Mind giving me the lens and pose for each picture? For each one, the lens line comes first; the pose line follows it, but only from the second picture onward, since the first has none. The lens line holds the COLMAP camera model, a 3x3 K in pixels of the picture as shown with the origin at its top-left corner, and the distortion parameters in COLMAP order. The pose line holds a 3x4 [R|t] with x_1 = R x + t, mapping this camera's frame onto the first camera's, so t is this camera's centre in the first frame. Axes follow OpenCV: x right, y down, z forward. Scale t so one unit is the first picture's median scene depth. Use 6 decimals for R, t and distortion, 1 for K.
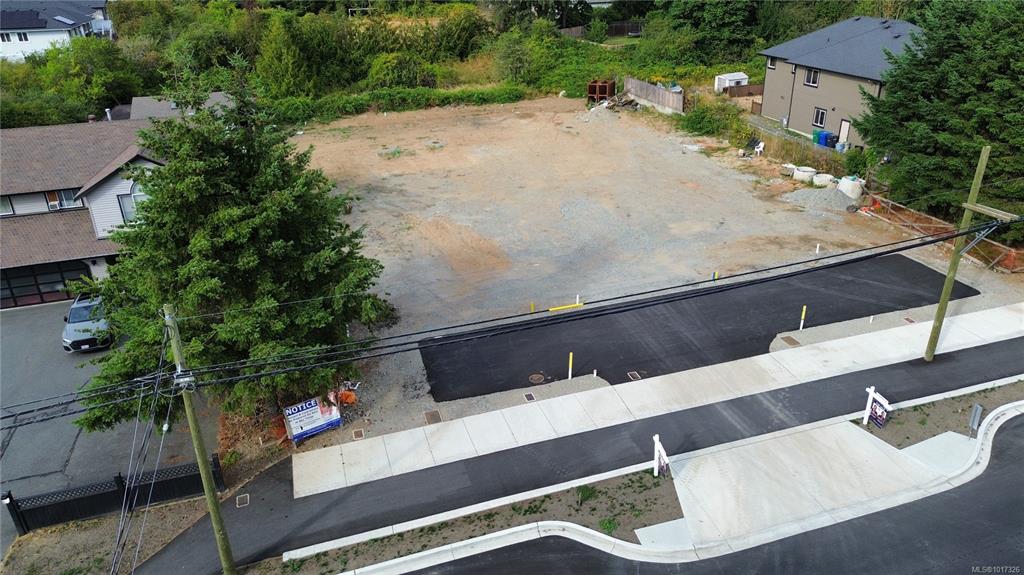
lens RADIAL K [[723.7, 0, 510.1], [0, 723.7, 288.0], [0, 0, 1]] dist [0.038613, -0.028195]
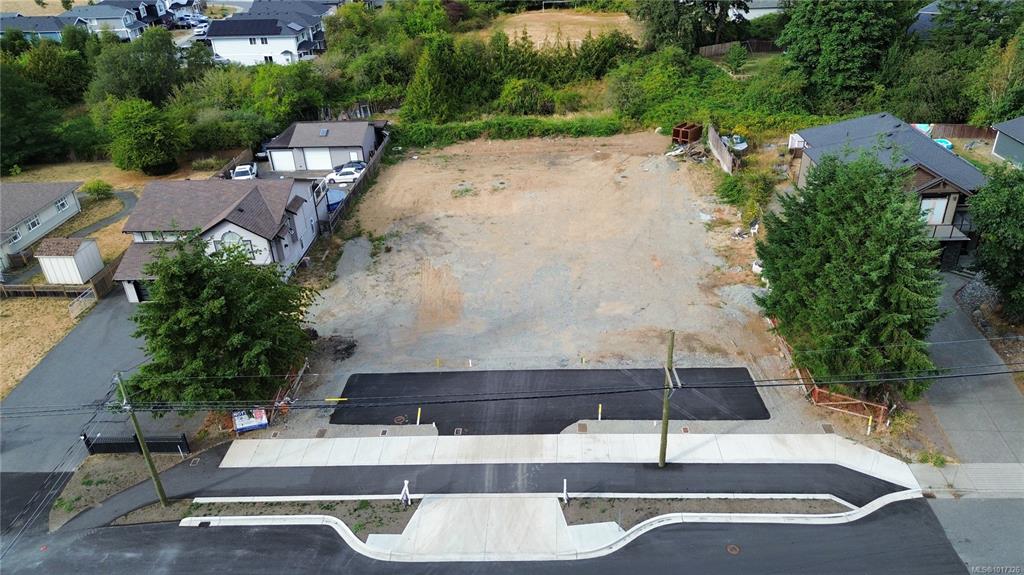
lens RADIAL K [[723.7, 0, 513.0], [0, 723.7, 281.6], [0, 0, 1]] dist [0.038613, -0.028195]
pose [[0.942248, 0.149724, -0.299586, 0.499963], [-0.129194, 0.987767, 0.087322, -0.239661], [0.308996, -0.043574, 0.950065, -0.258628]]
